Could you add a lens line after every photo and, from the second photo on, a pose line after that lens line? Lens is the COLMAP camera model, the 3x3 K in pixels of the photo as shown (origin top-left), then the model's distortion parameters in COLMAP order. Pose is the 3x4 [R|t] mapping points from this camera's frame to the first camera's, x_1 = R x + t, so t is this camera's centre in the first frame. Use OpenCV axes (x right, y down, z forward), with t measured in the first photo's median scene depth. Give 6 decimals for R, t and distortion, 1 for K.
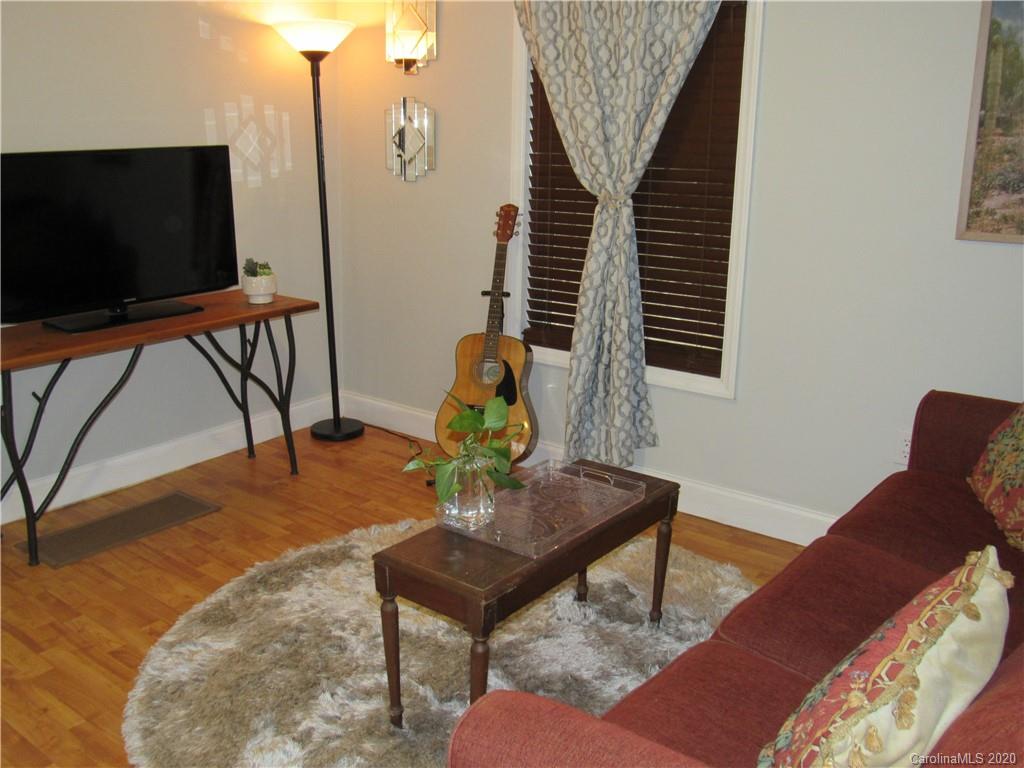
lens RADIAL K [[938.7, 0, 492.0], [0, 938.7, 380.1], [0, 0, 1]] dist [-0.037382, 0.000000]
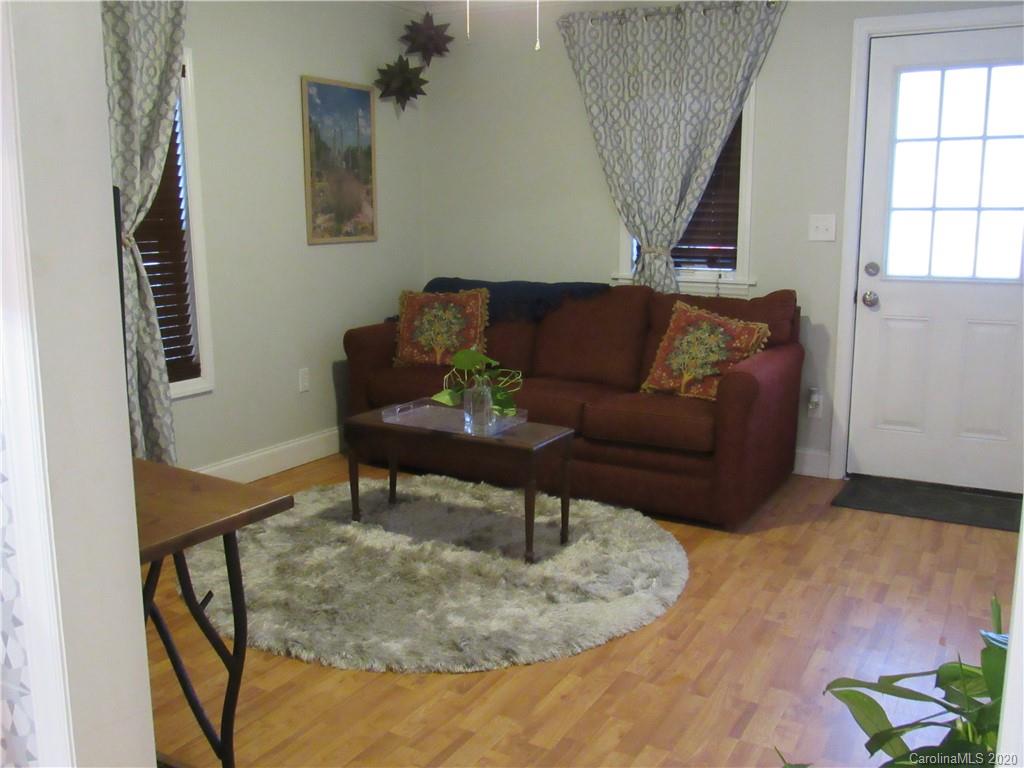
lens RADIAL K [[938.7, 0, 509.3], [0, 938.7, 392.0], [0, 0, 1]] dist [-0.037382, 0.000000]
pose [[-0.166441, -0.206388, 0.964210, -0.992562], [0.237576, 0.940650, 0.242355, -0.180404], [-0.957003, 0.269411, -0.107530, 0.734521]]
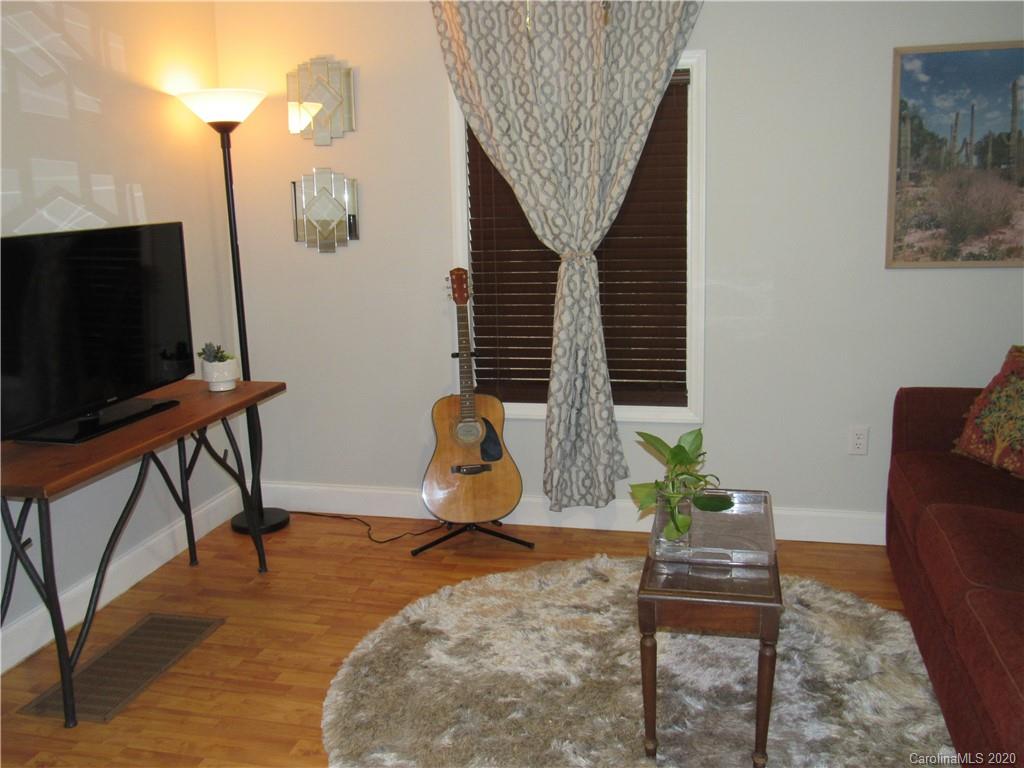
lens RADIAL K [[938.7, 0, 507.0], [0, 938.7, 381.0], [0, 0, 1]] dist [-0.037382, 0.000000]
pose [[0.902457, -0.108480, 0.416897, -0.414227], [0.139071, 0.989321, -0.043618, -0.013543], [-0.407713, 0.097341, 0.907907, 0.058064]]
